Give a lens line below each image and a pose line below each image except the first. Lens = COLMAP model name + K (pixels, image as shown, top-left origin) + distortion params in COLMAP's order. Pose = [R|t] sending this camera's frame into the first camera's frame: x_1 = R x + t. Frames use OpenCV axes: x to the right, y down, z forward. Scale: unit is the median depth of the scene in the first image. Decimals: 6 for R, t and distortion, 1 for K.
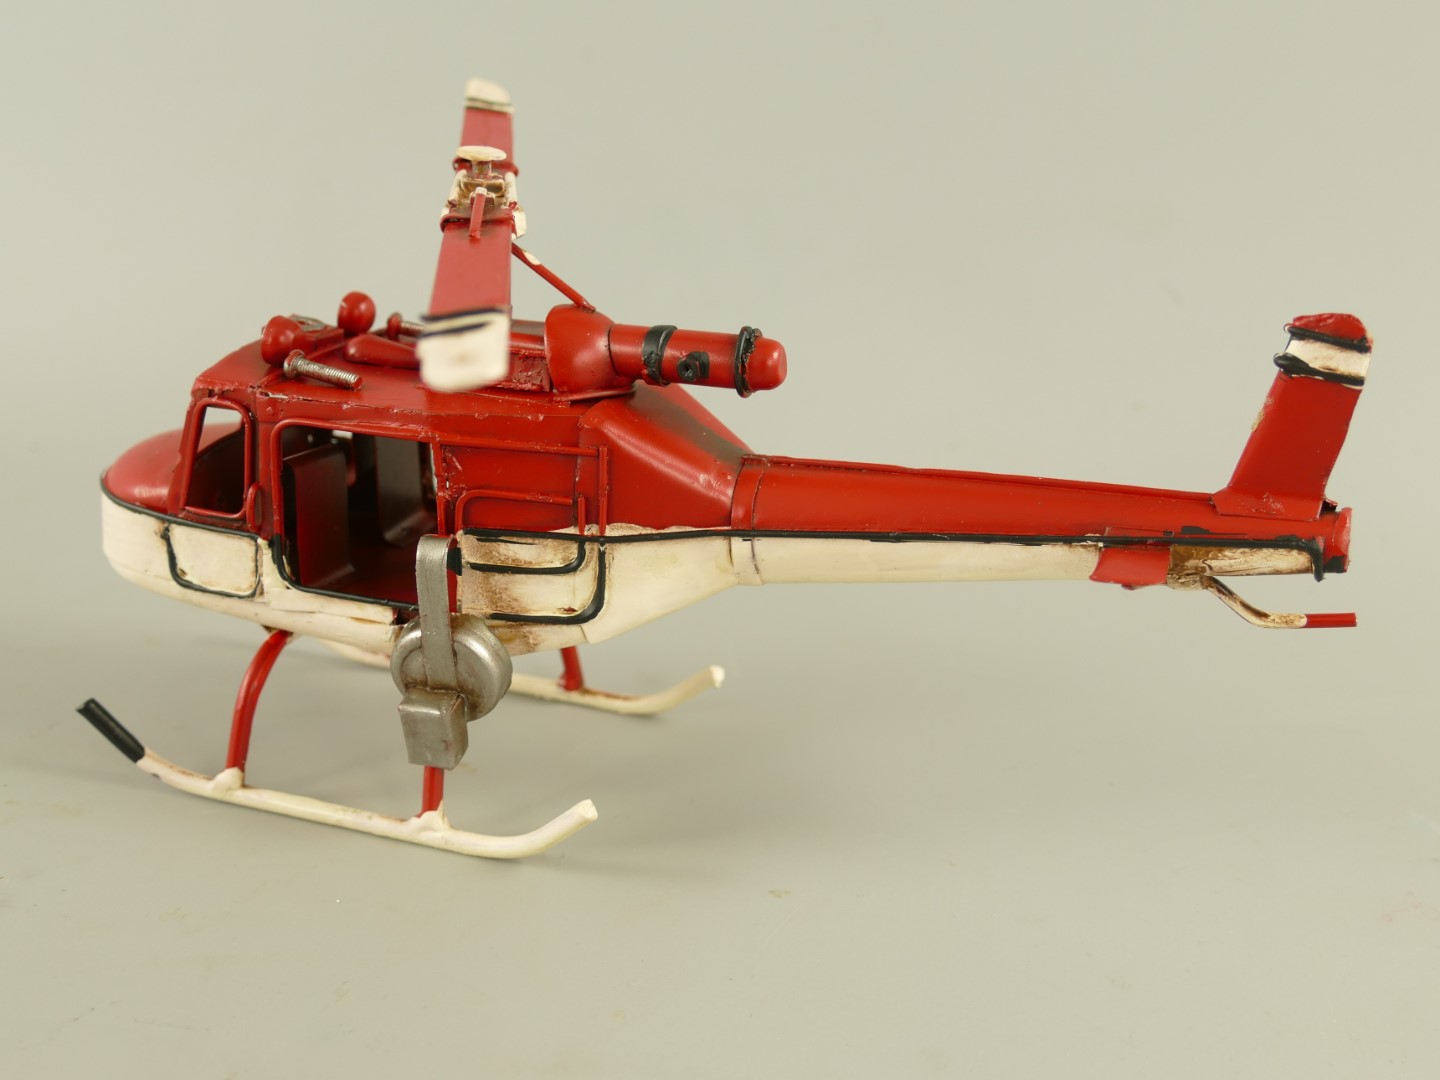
lens RADIAL K [[1736.2, 0, 720.0], [0, 1736.2, 540.0], [0, 0, 1]] dist [-0.026943, -0.030980]
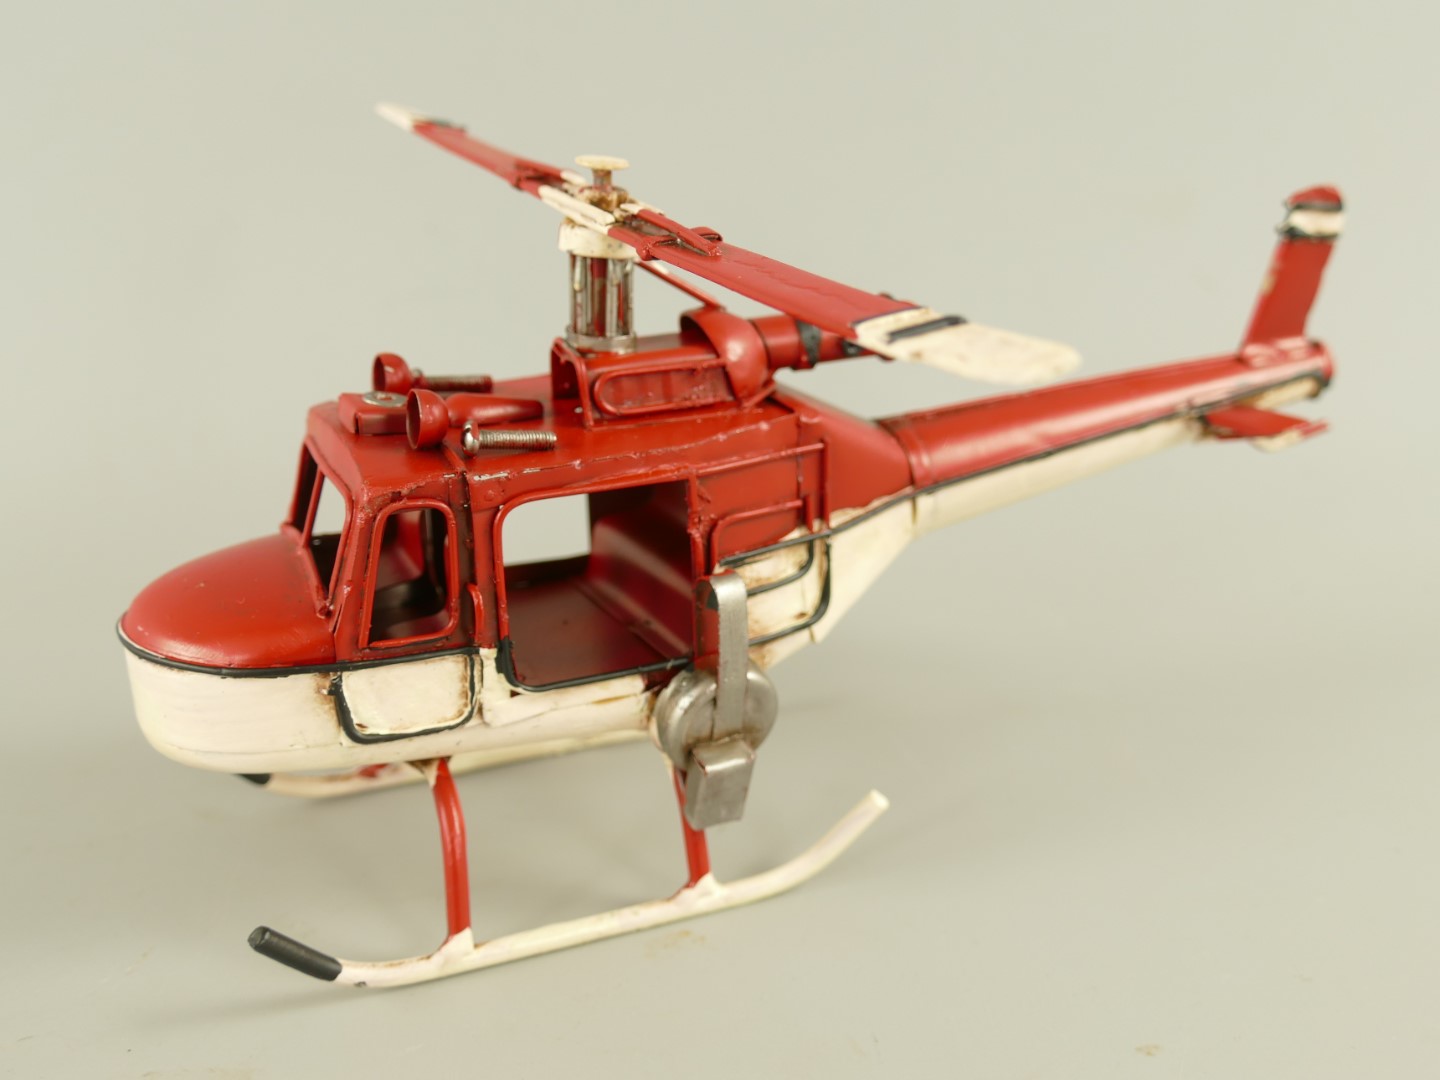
lens RADIAL K [[1736.2, 0, 720.0], [0, 1736.2, 540.0], [0, 0, 1]] dist [-0.026943, -0.030980]
pose [[0.742897, -0.268921, 0.613014, -0.690950], [0.265300, 0.959048, 0.099210, -0.106131], [-0.614589, 0.088929, 0.783819, 0.262549]]
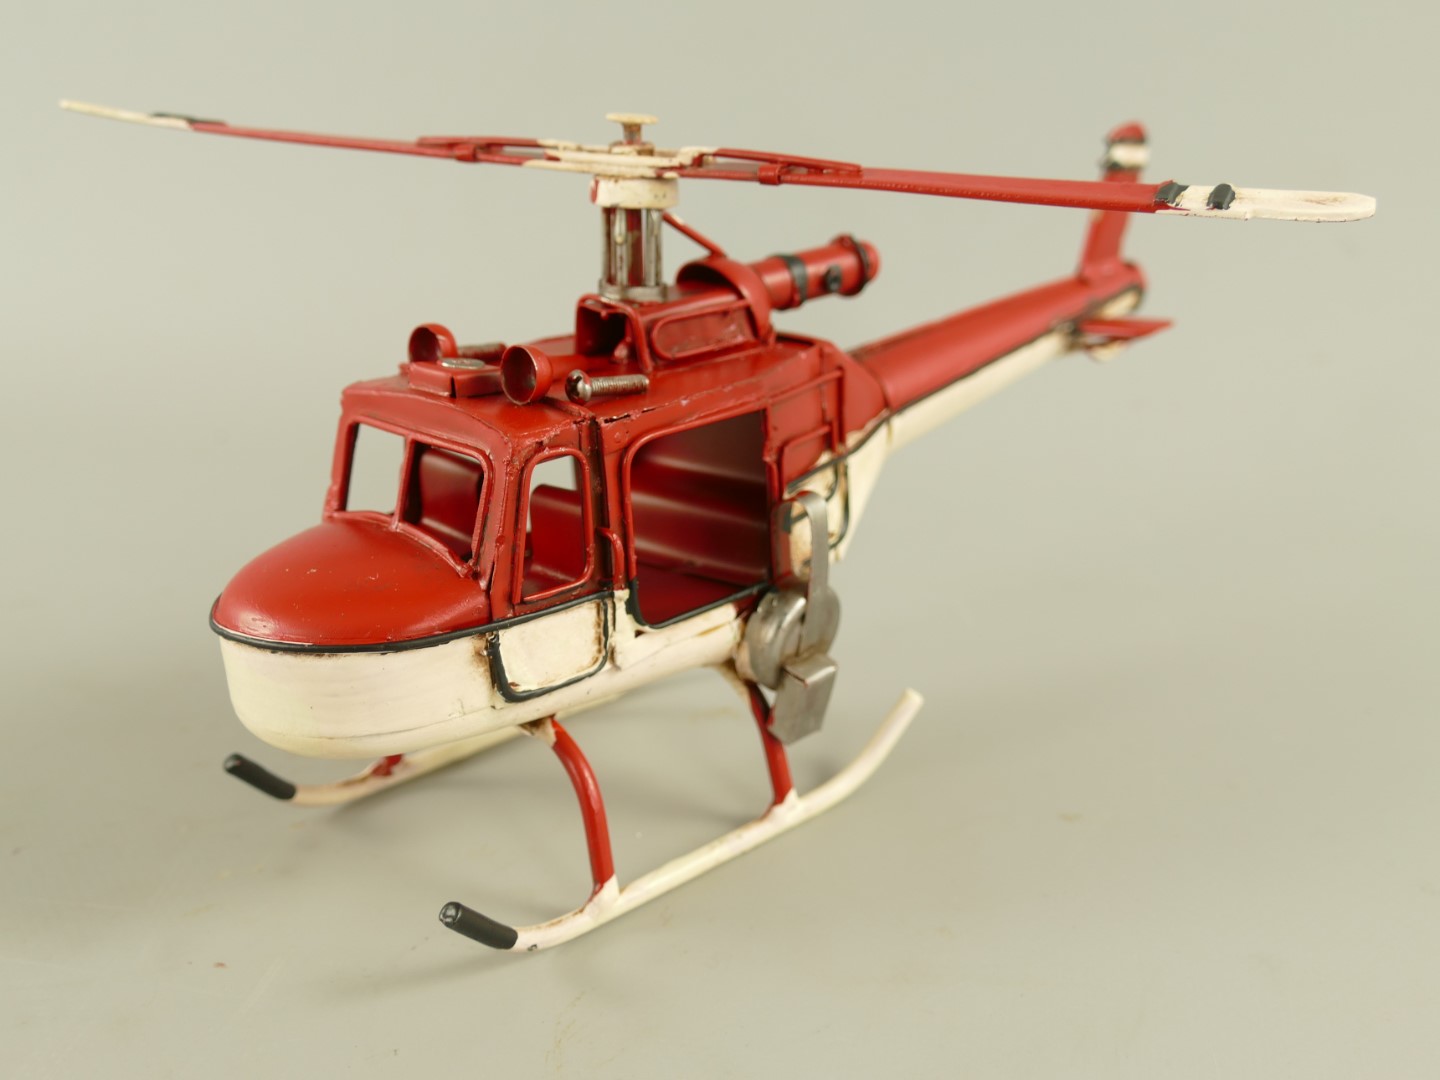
lens RADIAL K [[1736.2, 0, 720.0], [0, 1736.2, 540.0], [0, 0, 1]] dist [-0.026943, -0.030980]
pose [[0.454789, -0.333743, 0.825701, -0.955204], [0.350772, 0.919315, 0.178379, -0.161652], [-0.818612, 0.208508, 0.535162, 0.495202]]
